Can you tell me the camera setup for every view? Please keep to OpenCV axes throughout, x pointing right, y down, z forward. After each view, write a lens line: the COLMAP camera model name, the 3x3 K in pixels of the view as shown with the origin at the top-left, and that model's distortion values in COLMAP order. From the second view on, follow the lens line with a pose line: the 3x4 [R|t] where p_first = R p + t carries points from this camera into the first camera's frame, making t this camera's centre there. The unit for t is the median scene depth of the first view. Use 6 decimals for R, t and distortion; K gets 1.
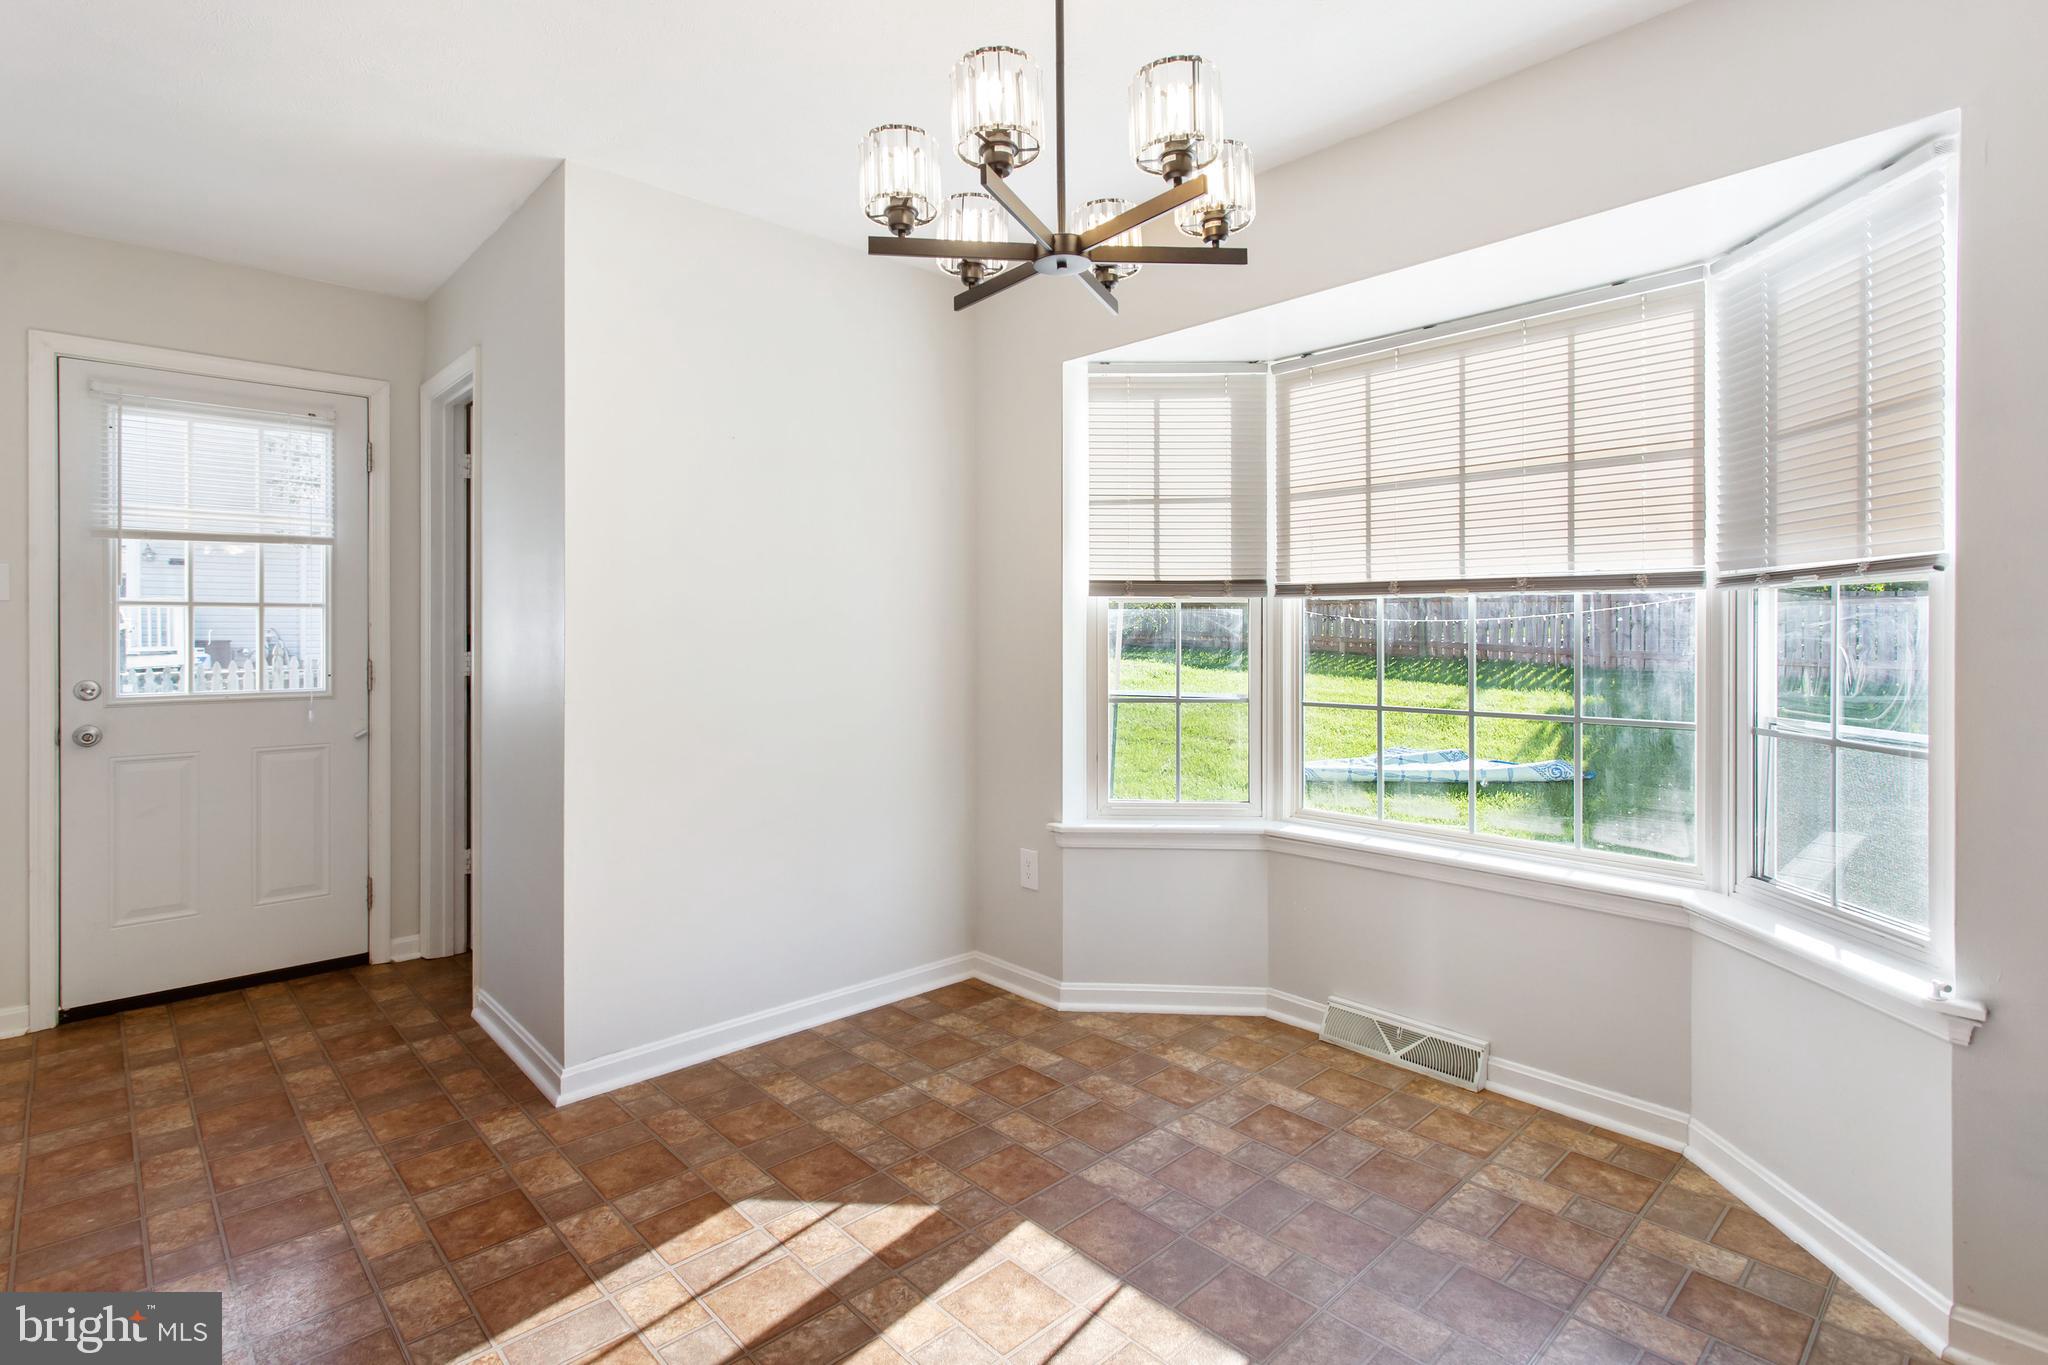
lens RADIAL K [[1003.7, 0, 1051.9], [0, 1003.7, 631.8], [0, 0, 1]] dist [-0.004696, 0.000869]
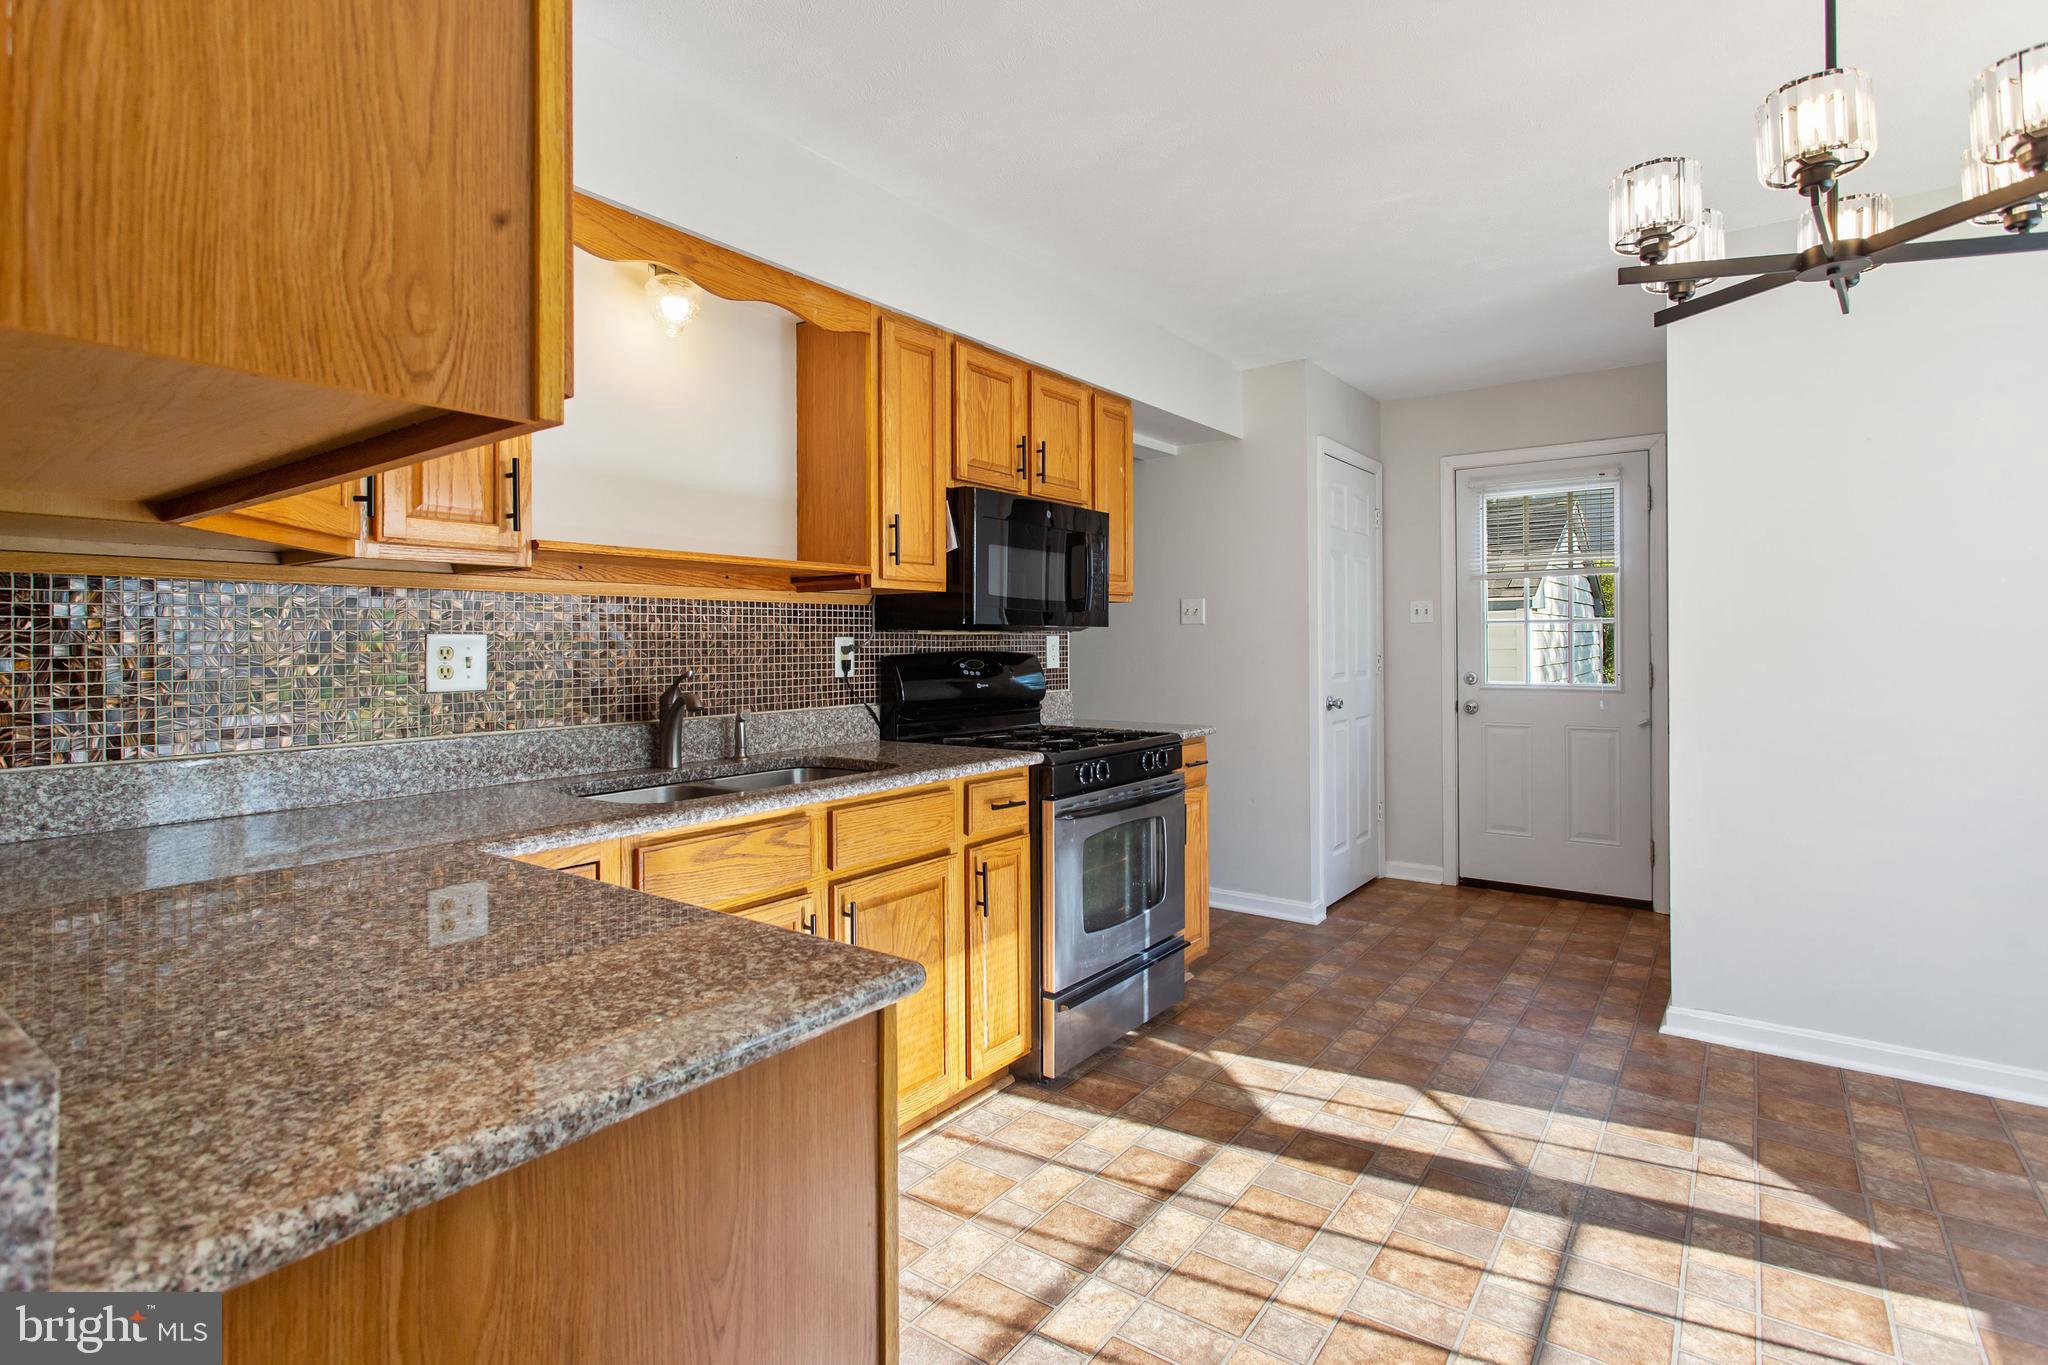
lens RADIAL K [[1009.7, 0, 1000.0], [0, 1009.7, 641.5], [0, 0, 1]] dist [-0.011683, -0.000310]
pose [[0.156890, -0.001006, -0.987616, 0.572073], [0.002443, 0.999997, -0.000630, -0.000341], [0.987613, -0.002314, 0.156892, 0.019264]]
